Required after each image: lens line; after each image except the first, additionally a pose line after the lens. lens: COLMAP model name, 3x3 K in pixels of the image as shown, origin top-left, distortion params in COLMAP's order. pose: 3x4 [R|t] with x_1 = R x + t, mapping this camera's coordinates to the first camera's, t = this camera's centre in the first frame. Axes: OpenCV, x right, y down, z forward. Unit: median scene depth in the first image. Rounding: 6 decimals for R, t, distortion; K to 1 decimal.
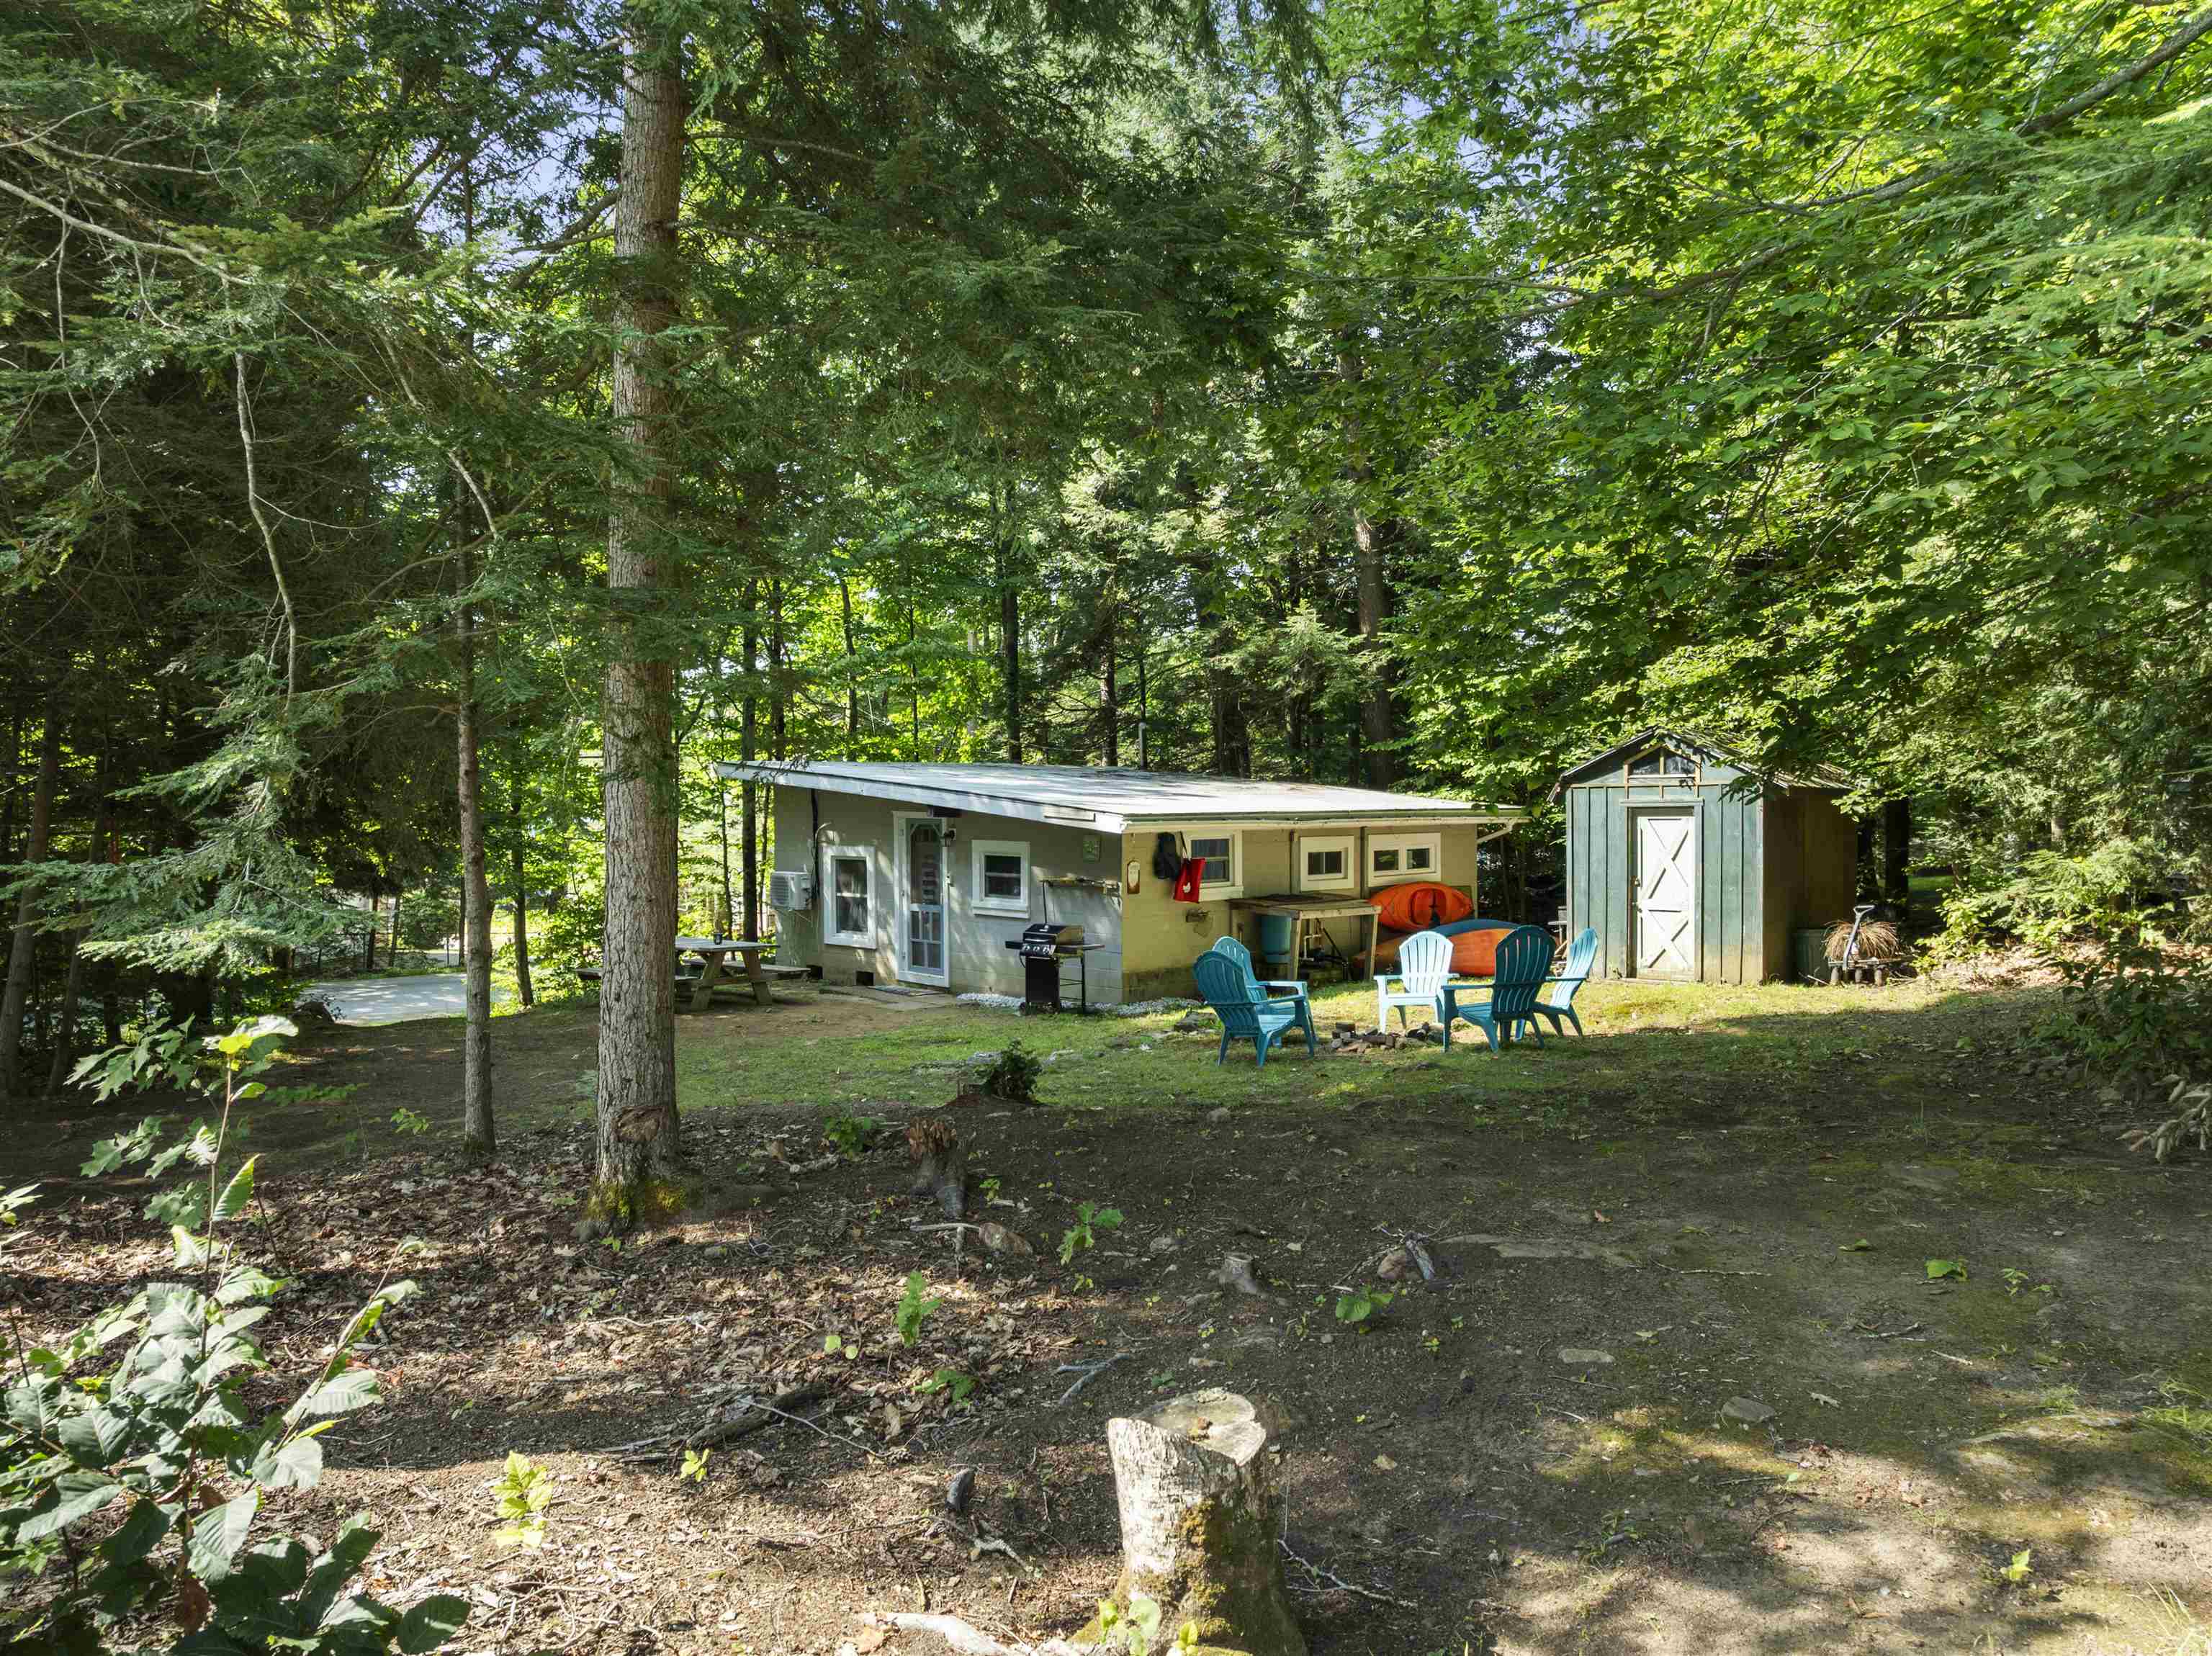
lens RADIAL K [[1591.9, 0, 1106.0], [0, 1591.9, 828.0], [0, 0, 1]] dist [-0.035559, 0.005010]
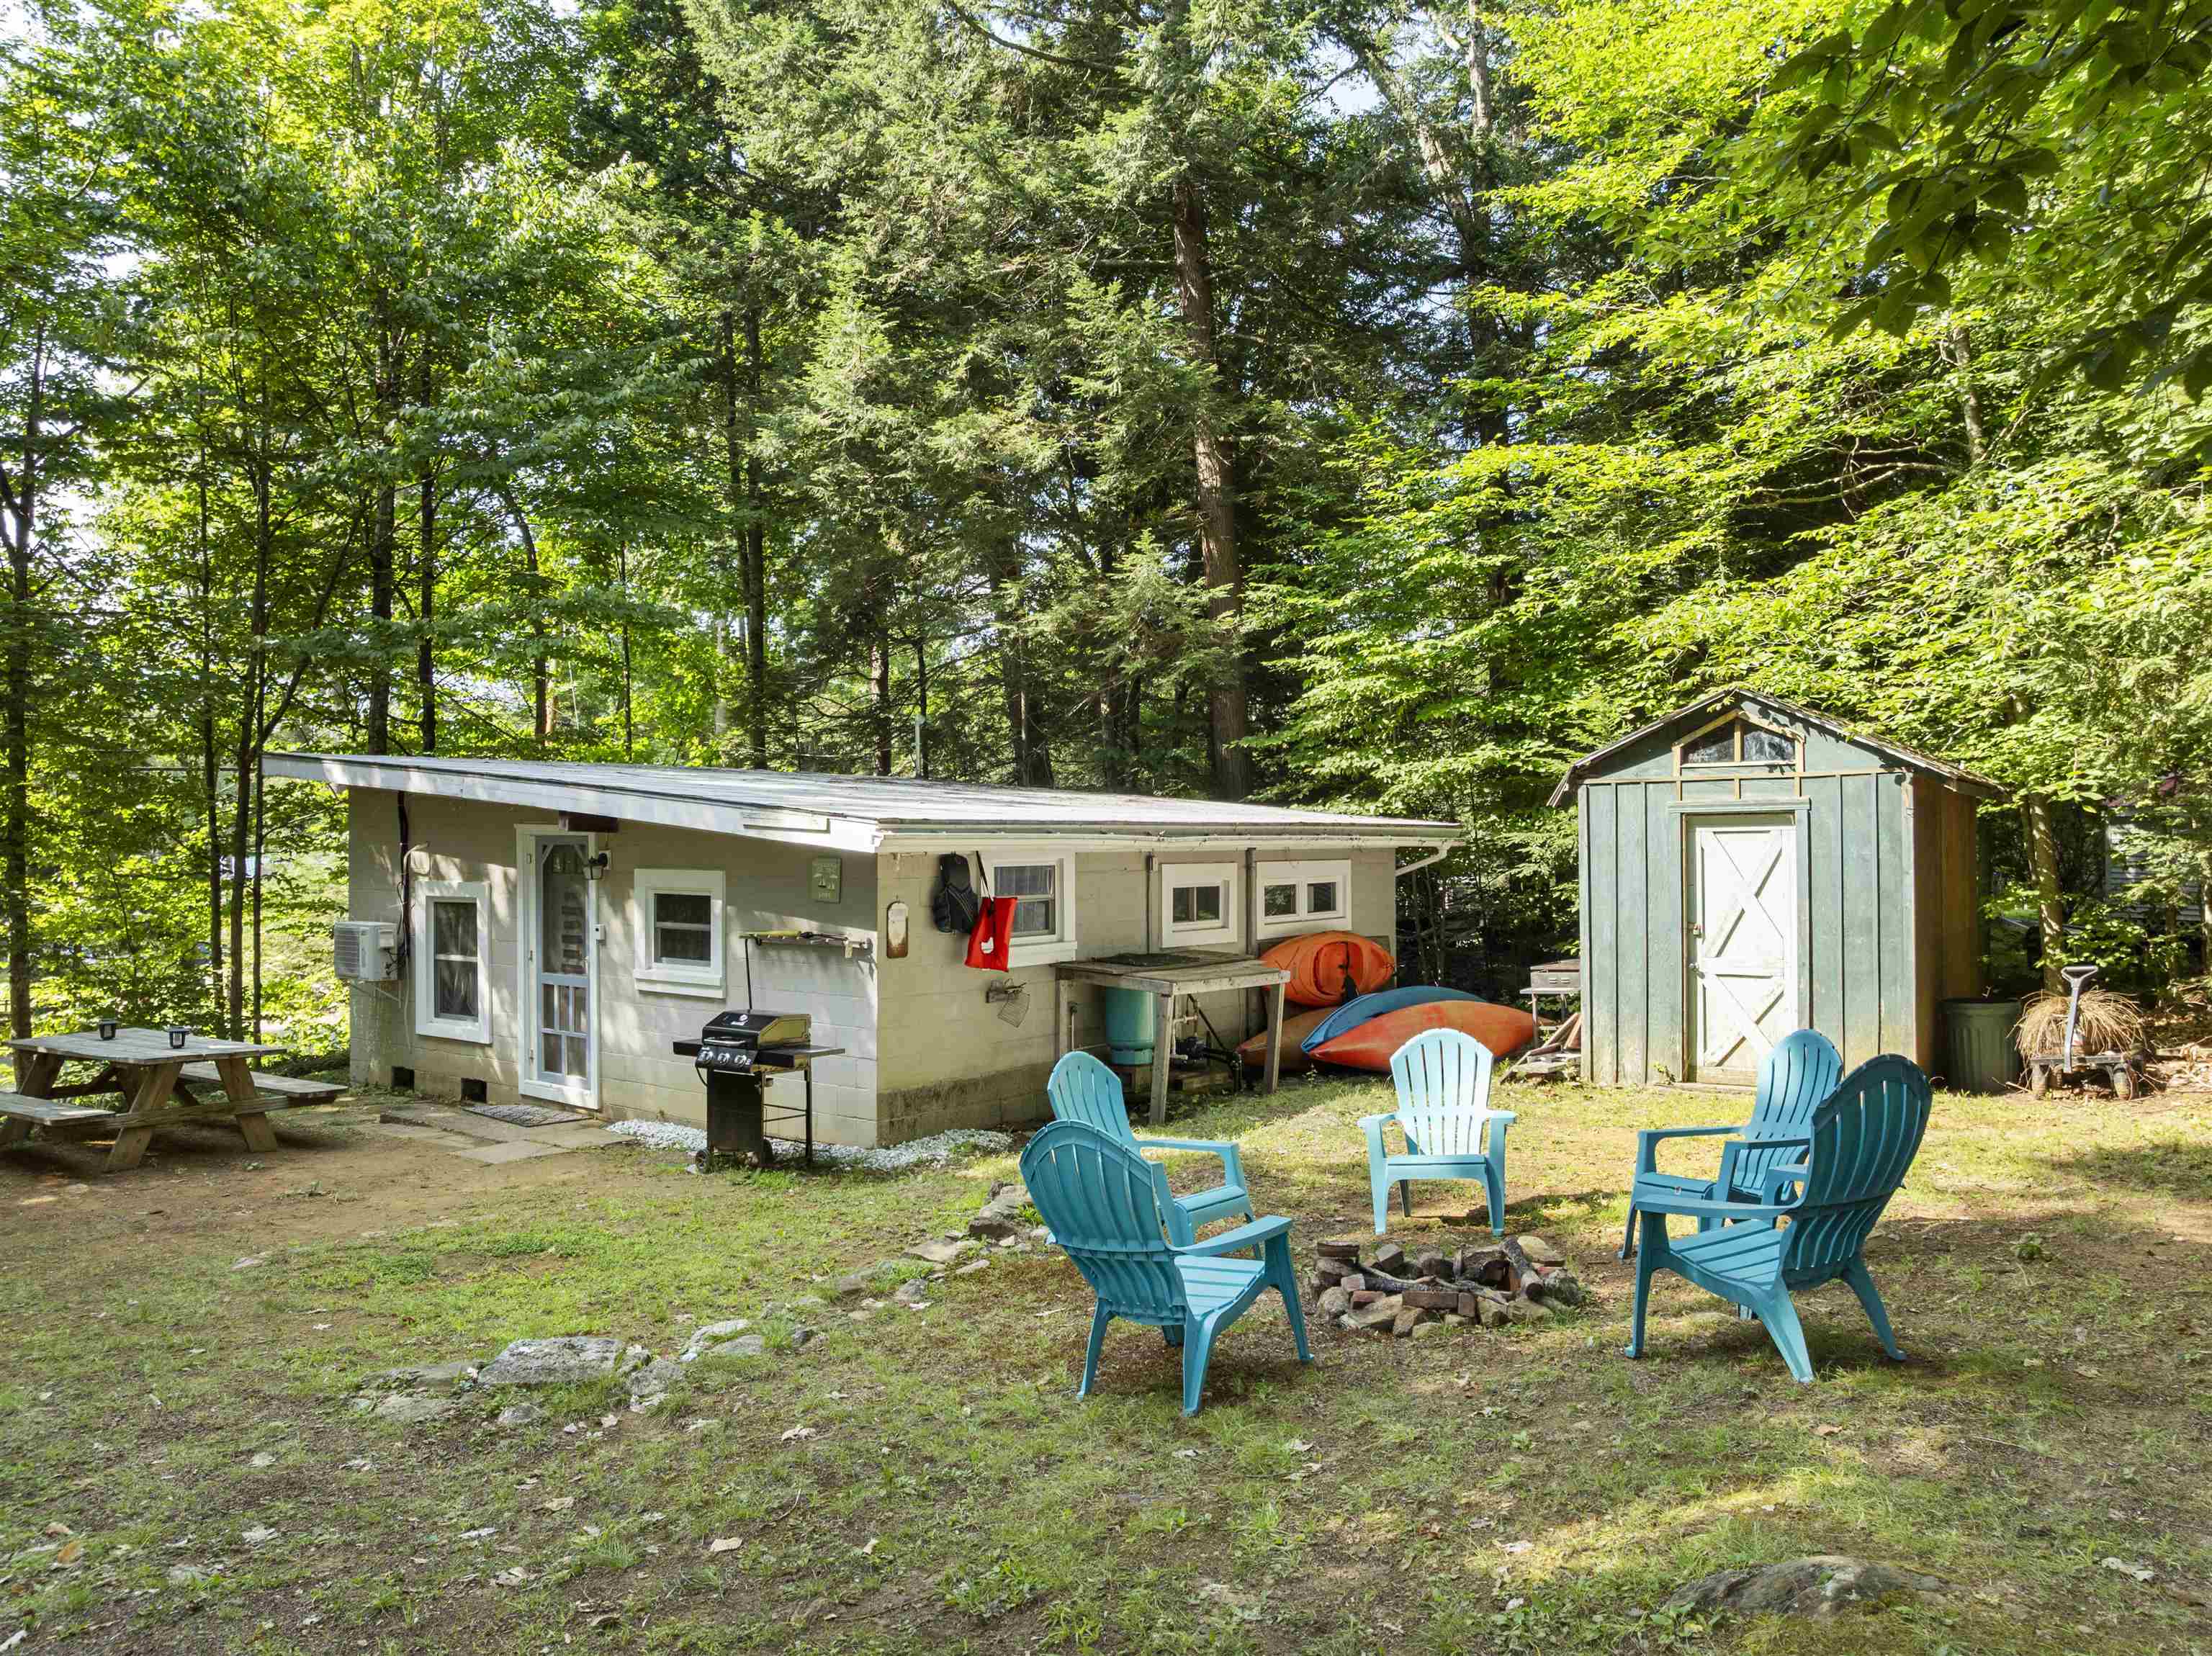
lens RADIAL K [[1578.6, 0, 1121.8], [0, 1578.6, 822.9], [0, 0, 1]] dist [-0.038098, 0.003924]
pose [[0.989487, 0.002149, 0.144604, 0.013436], [0.002425, 0.999502, -0.031453, 0.009202], [-0.144600, 0.031473, 0.988990, 0.367217]]
